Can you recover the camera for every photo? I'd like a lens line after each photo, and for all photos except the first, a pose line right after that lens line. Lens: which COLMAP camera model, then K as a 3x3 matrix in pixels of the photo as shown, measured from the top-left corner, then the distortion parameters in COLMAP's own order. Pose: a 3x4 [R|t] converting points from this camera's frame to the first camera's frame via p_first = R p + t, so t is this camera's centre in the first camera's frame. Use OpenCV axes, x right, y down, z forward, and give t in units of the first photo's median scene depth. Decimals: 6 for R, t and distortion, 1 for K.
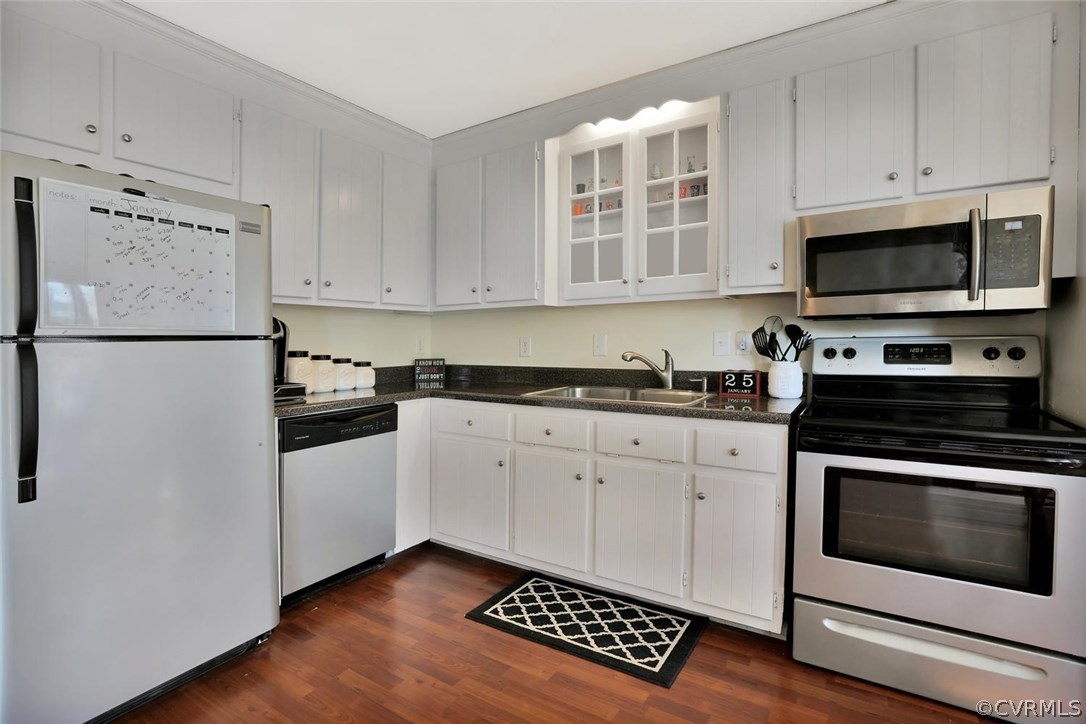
lens RADIAL K [[508.7, 0, 544.2], [0, 508.7, 350.1], [0, 0, 1]] dist [-0.040306, 0.011759]
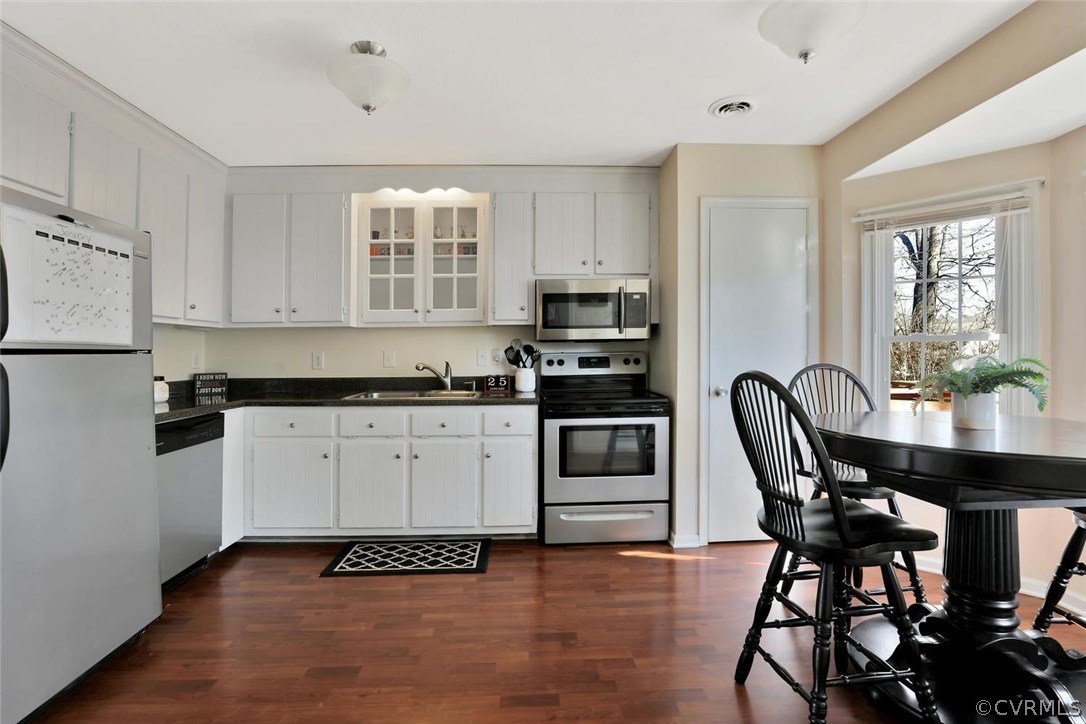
lens RADIAL K [[508.7, 0, 544.2], [0, 508.7, 350.1], [0, 0, 1]] dist [-0.040306, 0.011759]
pose [[0.813888, 0.005138, 0.580999, -0.388629], [0.012700, 0.999565, -0.026630, 0.009059], [-0.580883, 0.029052, 0.813468, -0.316977]]
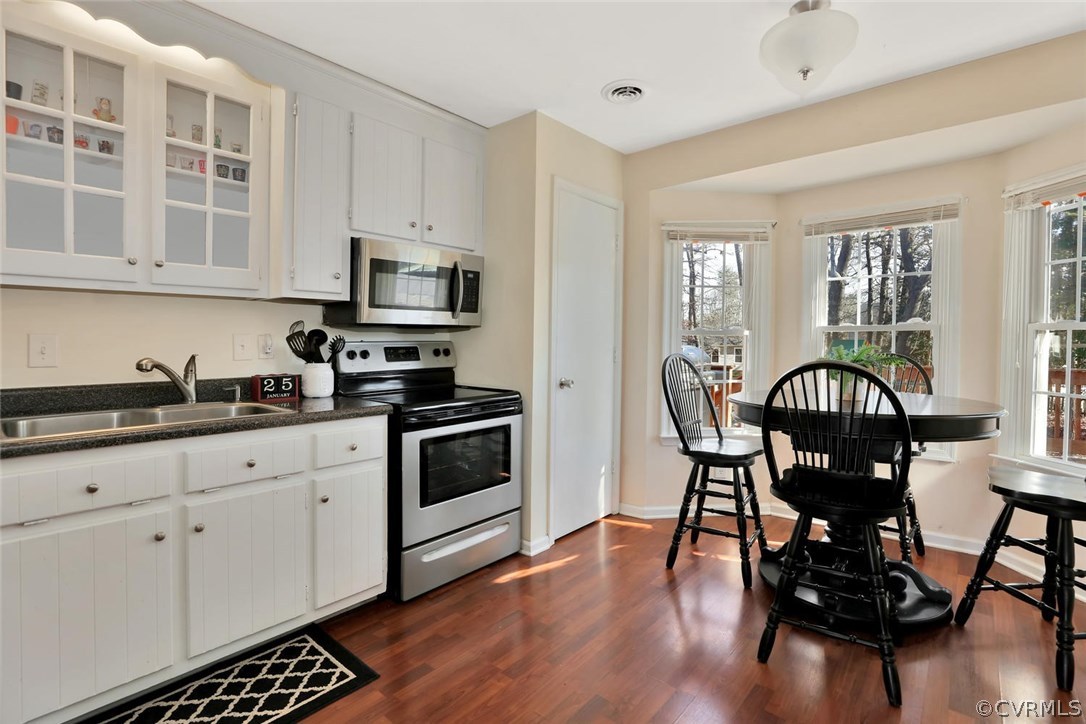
lens RADIAL K [[506.3, 0, 549.0], [0, 506.3, 358.2], [0, 0, 1]] dist [-0.041201, 0.012090]
pose [[0.138631, -0.024080, 0.990051, -0.516672], [0.014302, 0.999649, 0.022311, -0.005055], [-0.990241, 0.011067, 0.138926, 0.358832]]
